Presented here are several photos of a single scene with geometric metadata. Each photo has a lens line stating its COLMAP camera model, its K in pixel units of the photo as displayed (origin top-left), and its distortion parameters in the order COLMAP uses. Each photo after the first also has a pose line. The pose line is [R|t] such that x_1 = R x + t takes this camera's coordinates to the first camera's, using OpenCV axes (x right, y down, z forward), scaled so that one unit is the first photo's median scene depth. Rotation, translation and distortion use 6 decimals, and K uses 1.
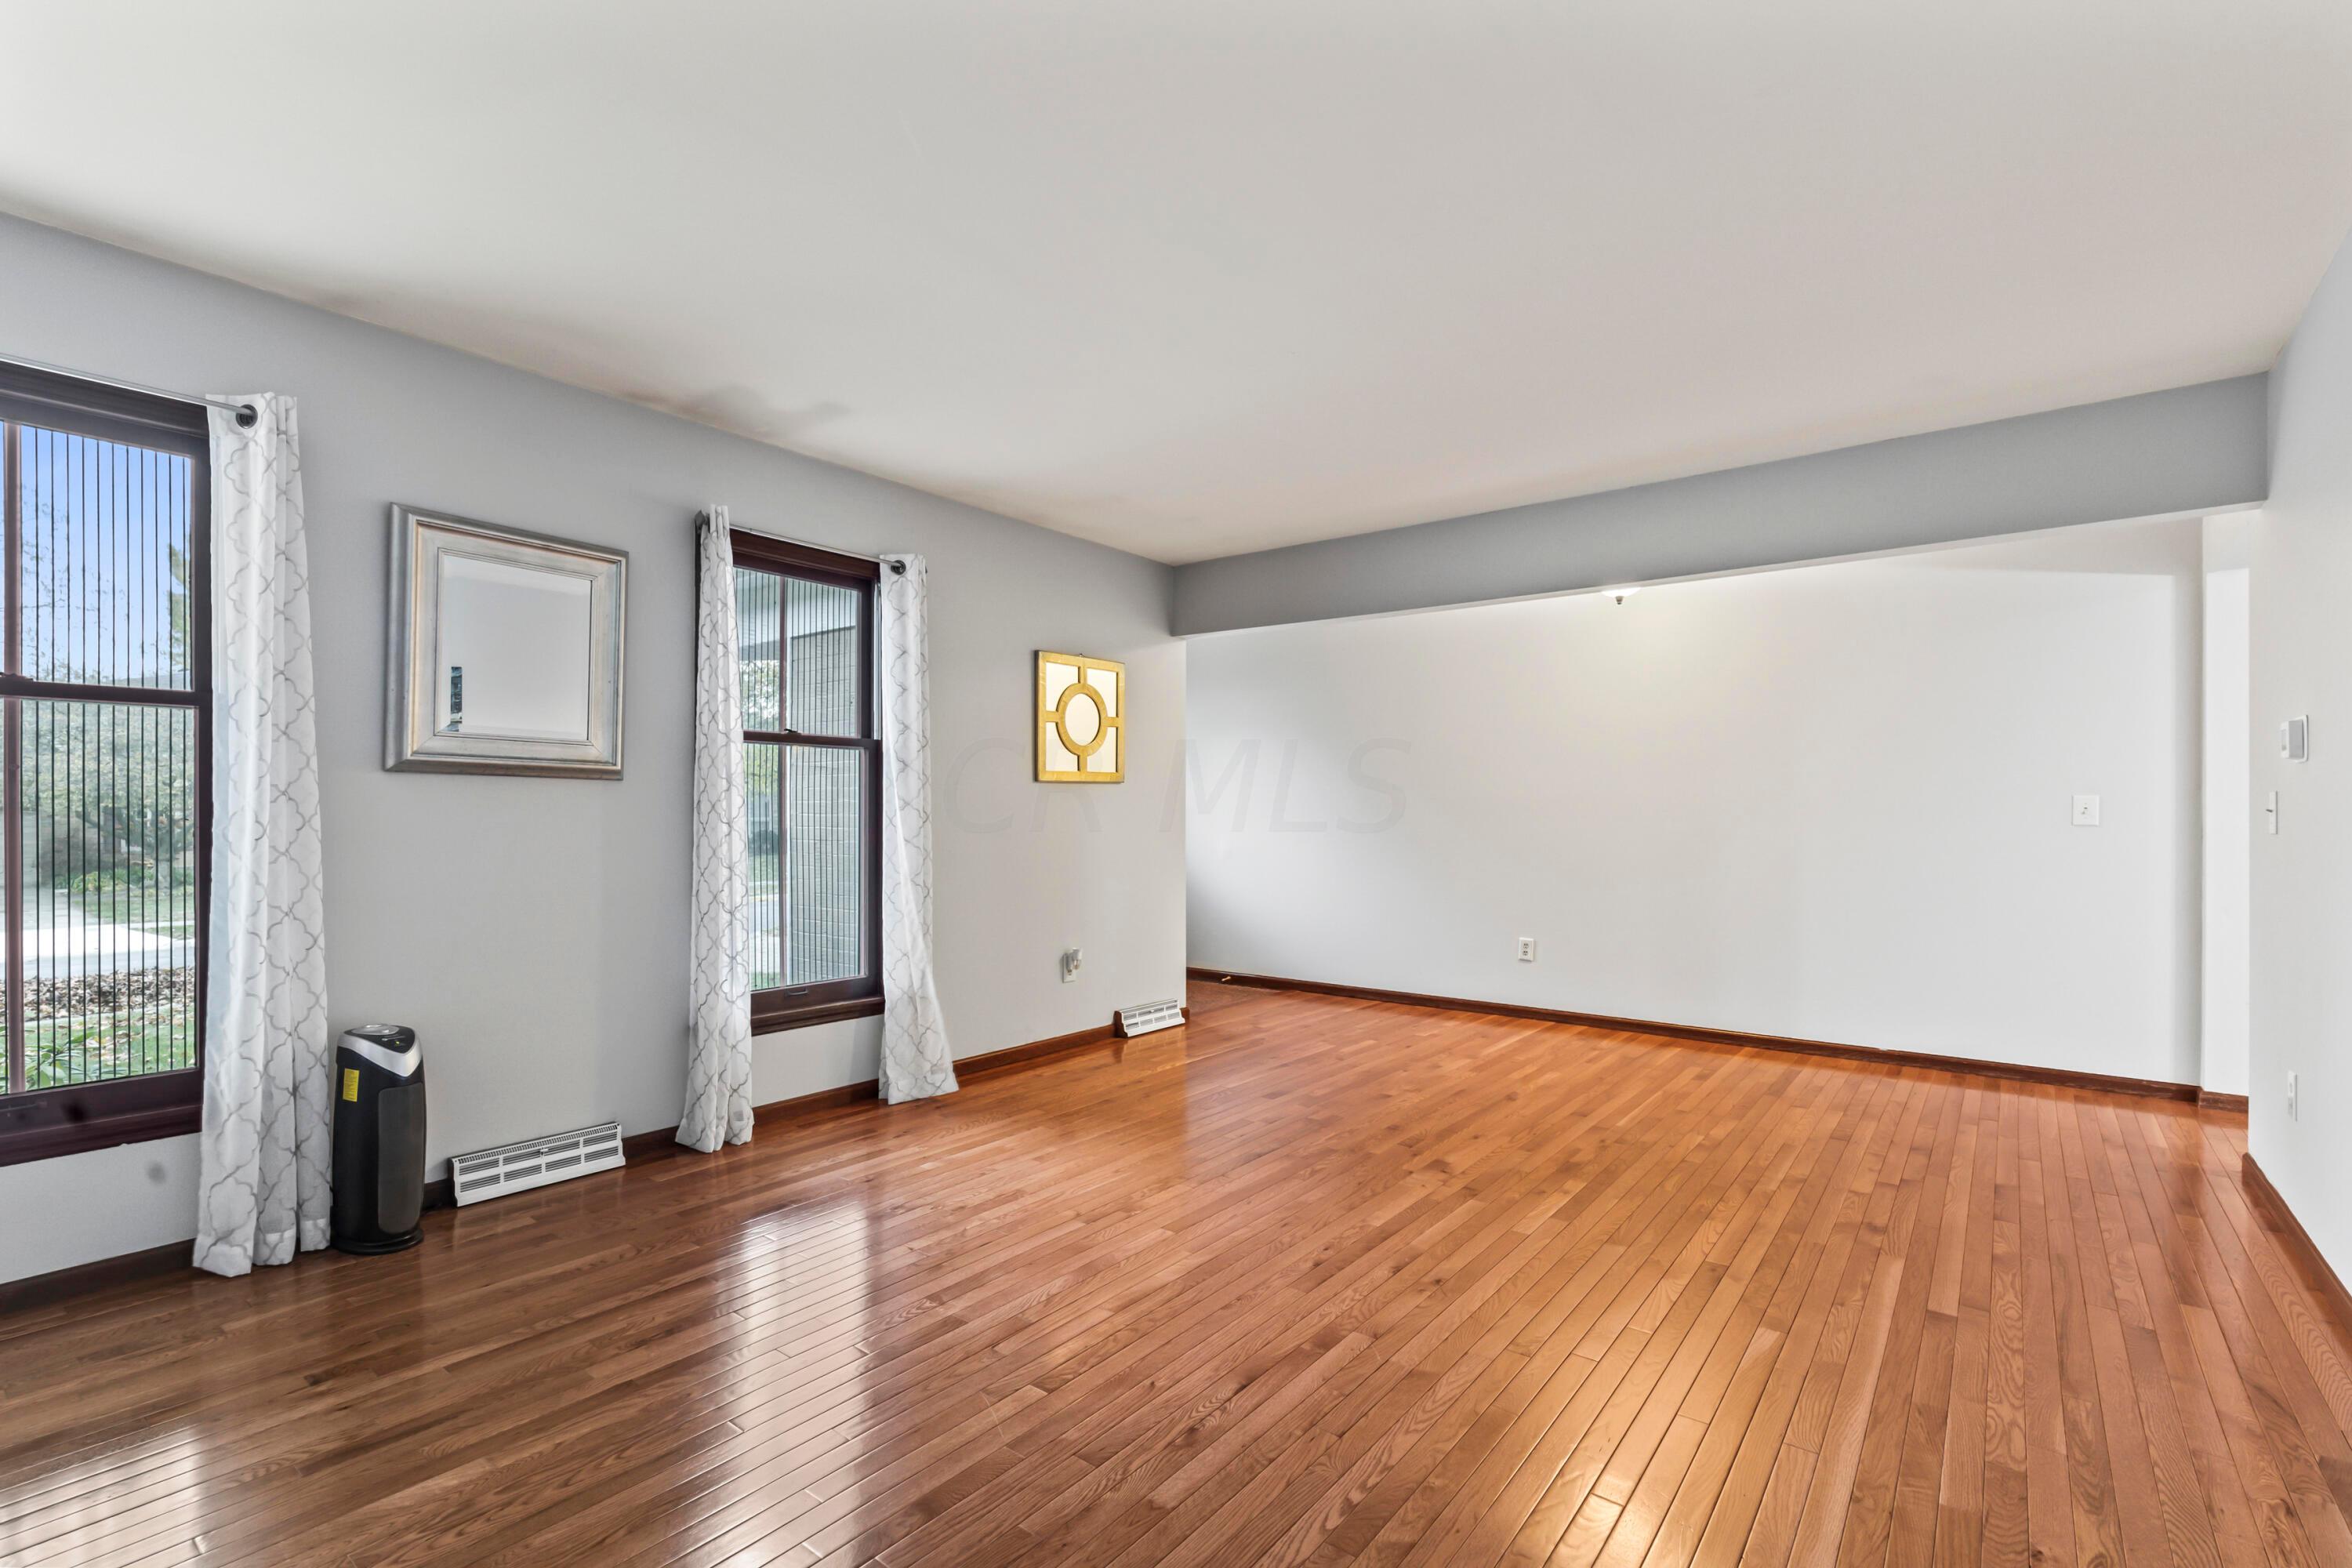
lens RADIAL K [[1085.2, 0, 1178.2], [0, 1085.2, 815.8], [0, 0, 1]] dist [-0.000096, -0.000170]
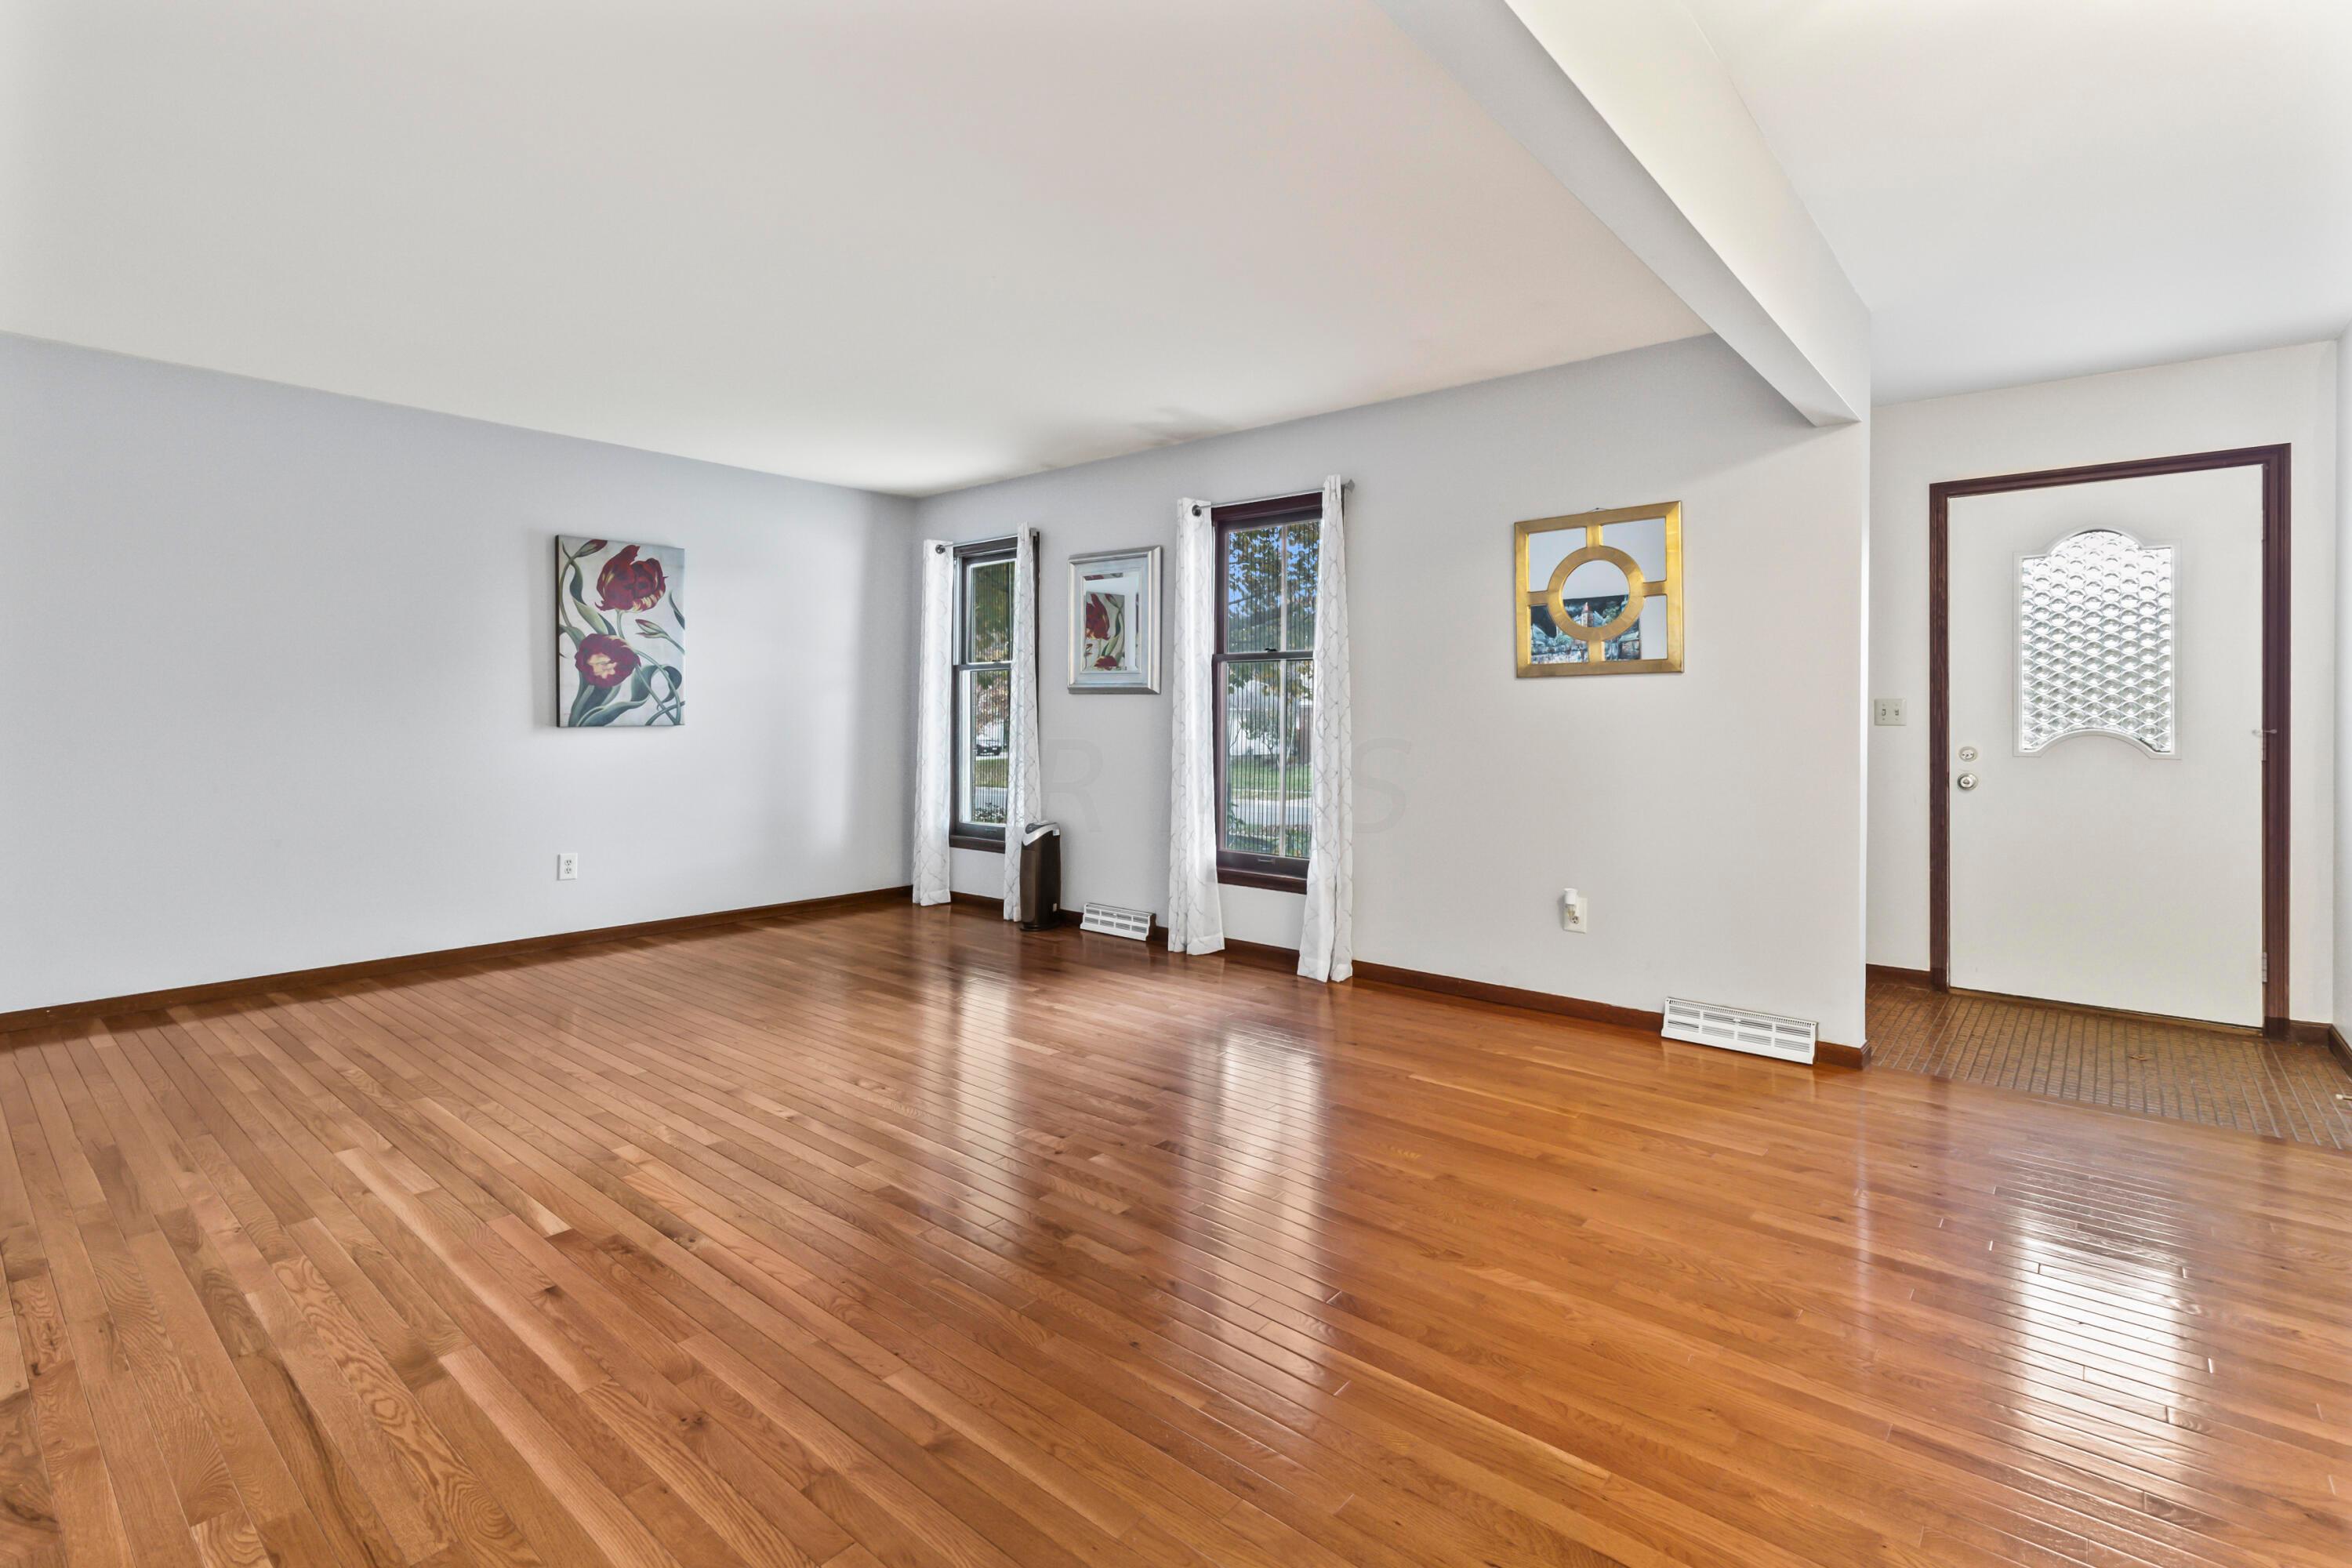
lens RADIAL K [[1096.9, 0, 1180.6], [0, 1096.9, 718.6], [0, 0, 1]] dist [-0.000291, 0.000098]
pose [[-0.054649, -0.002546, -0.998502, 1.265987], [-0.008450, 0.999962, -0.002087, 0.005415], [0.998470, 0.008324, -0.054669, 1.351365]]
